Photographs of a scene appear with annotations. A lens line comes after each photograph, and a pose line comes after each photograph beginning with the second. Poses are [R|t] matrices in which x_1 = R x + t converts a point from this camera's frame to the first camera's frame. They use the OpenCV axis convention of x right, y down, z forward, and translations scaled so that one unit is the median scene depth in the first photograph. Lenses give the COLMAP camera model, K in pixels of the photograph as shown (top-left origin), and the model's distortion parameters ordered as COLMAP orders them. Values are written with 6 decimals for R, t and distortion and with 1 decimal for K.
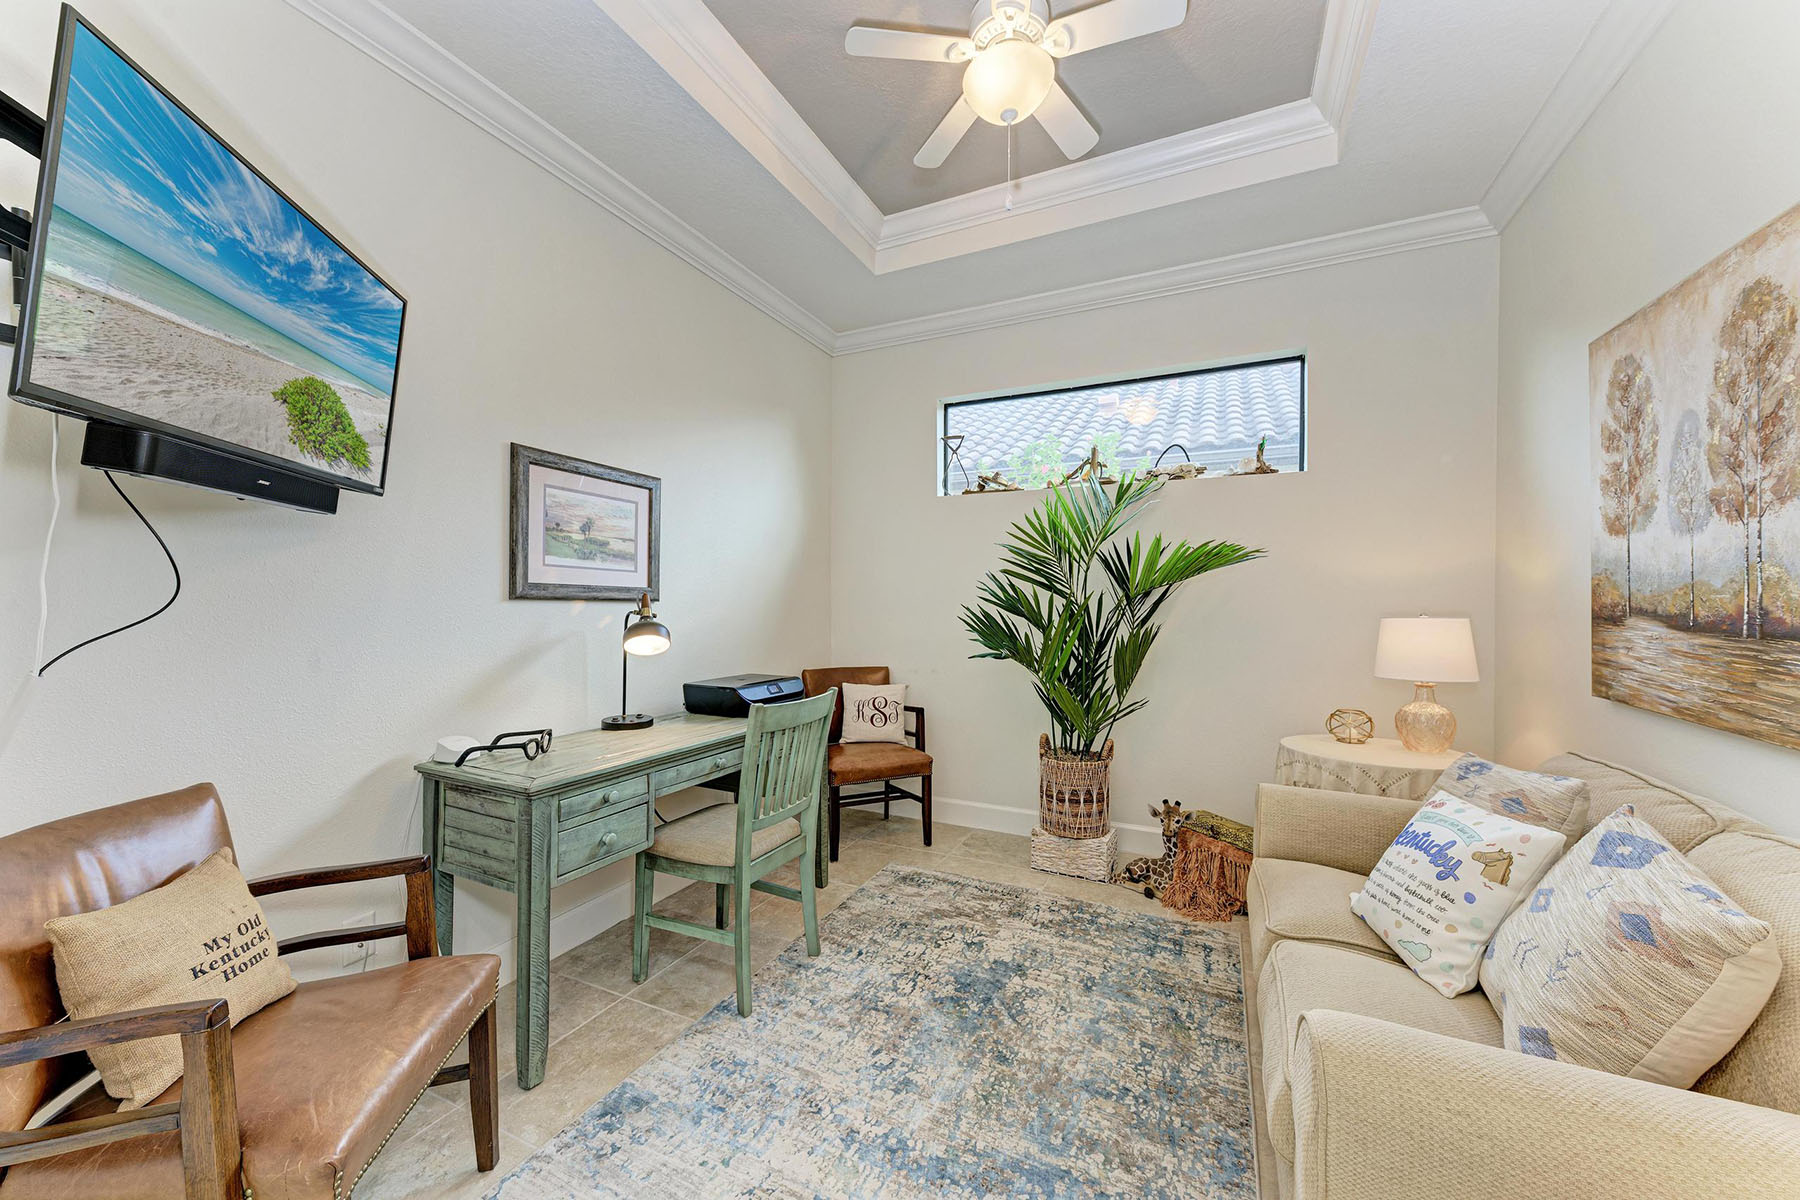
lens RADIAL K [[665.5, 0, 904.0], [0, 665.5, 598.6], [0, 0, 1]] dist [-0.000283, -0.000029]
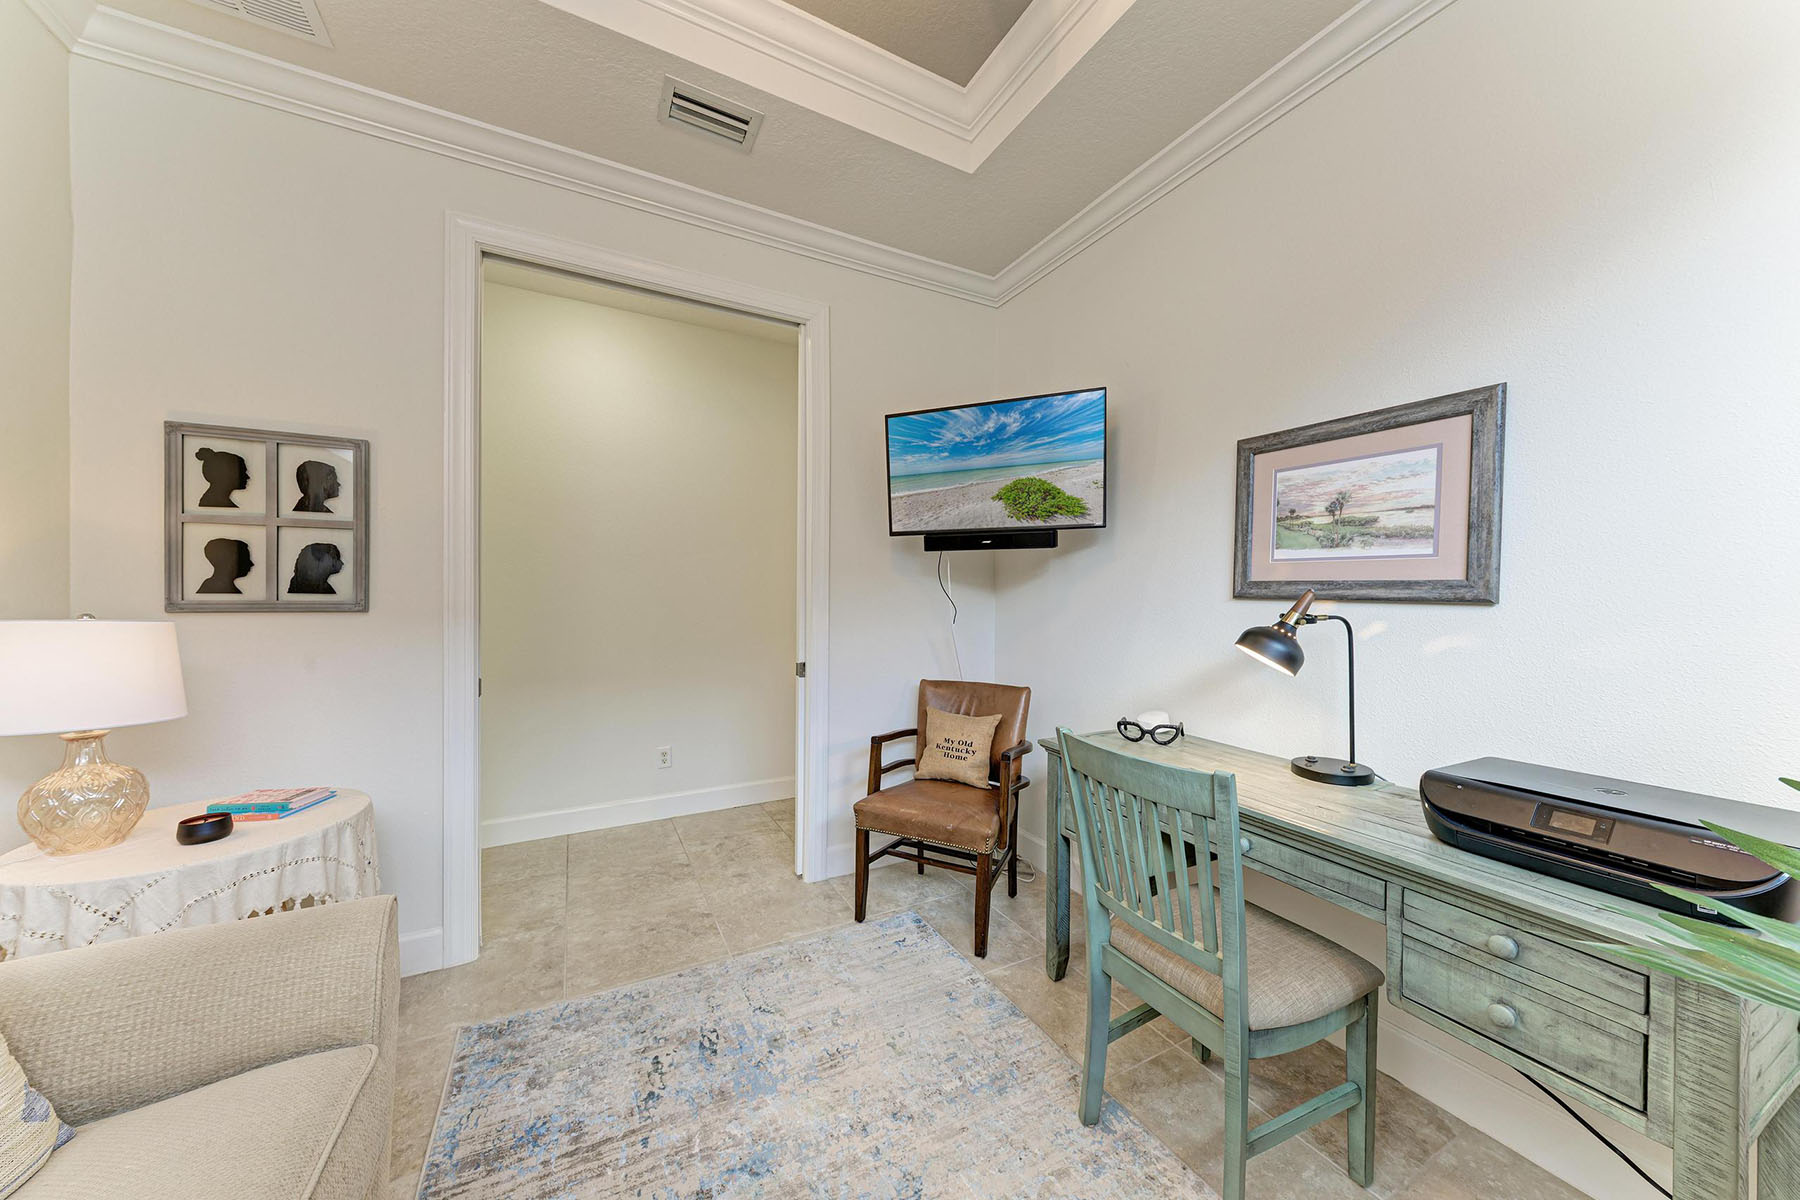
lens RADIAL K [[602.5, 0, 910.3], [0, 602.5, 598.3], [0, 0, 1]] dist [-0.000408, -0.000031]
pose [[-0.586532, -0.001763, -0.809924, 0.407432], [-0.002360, 0.999997, -0.000467, 0.001981], [0.809923, 0.001637, -0.586534, 1.084247]]
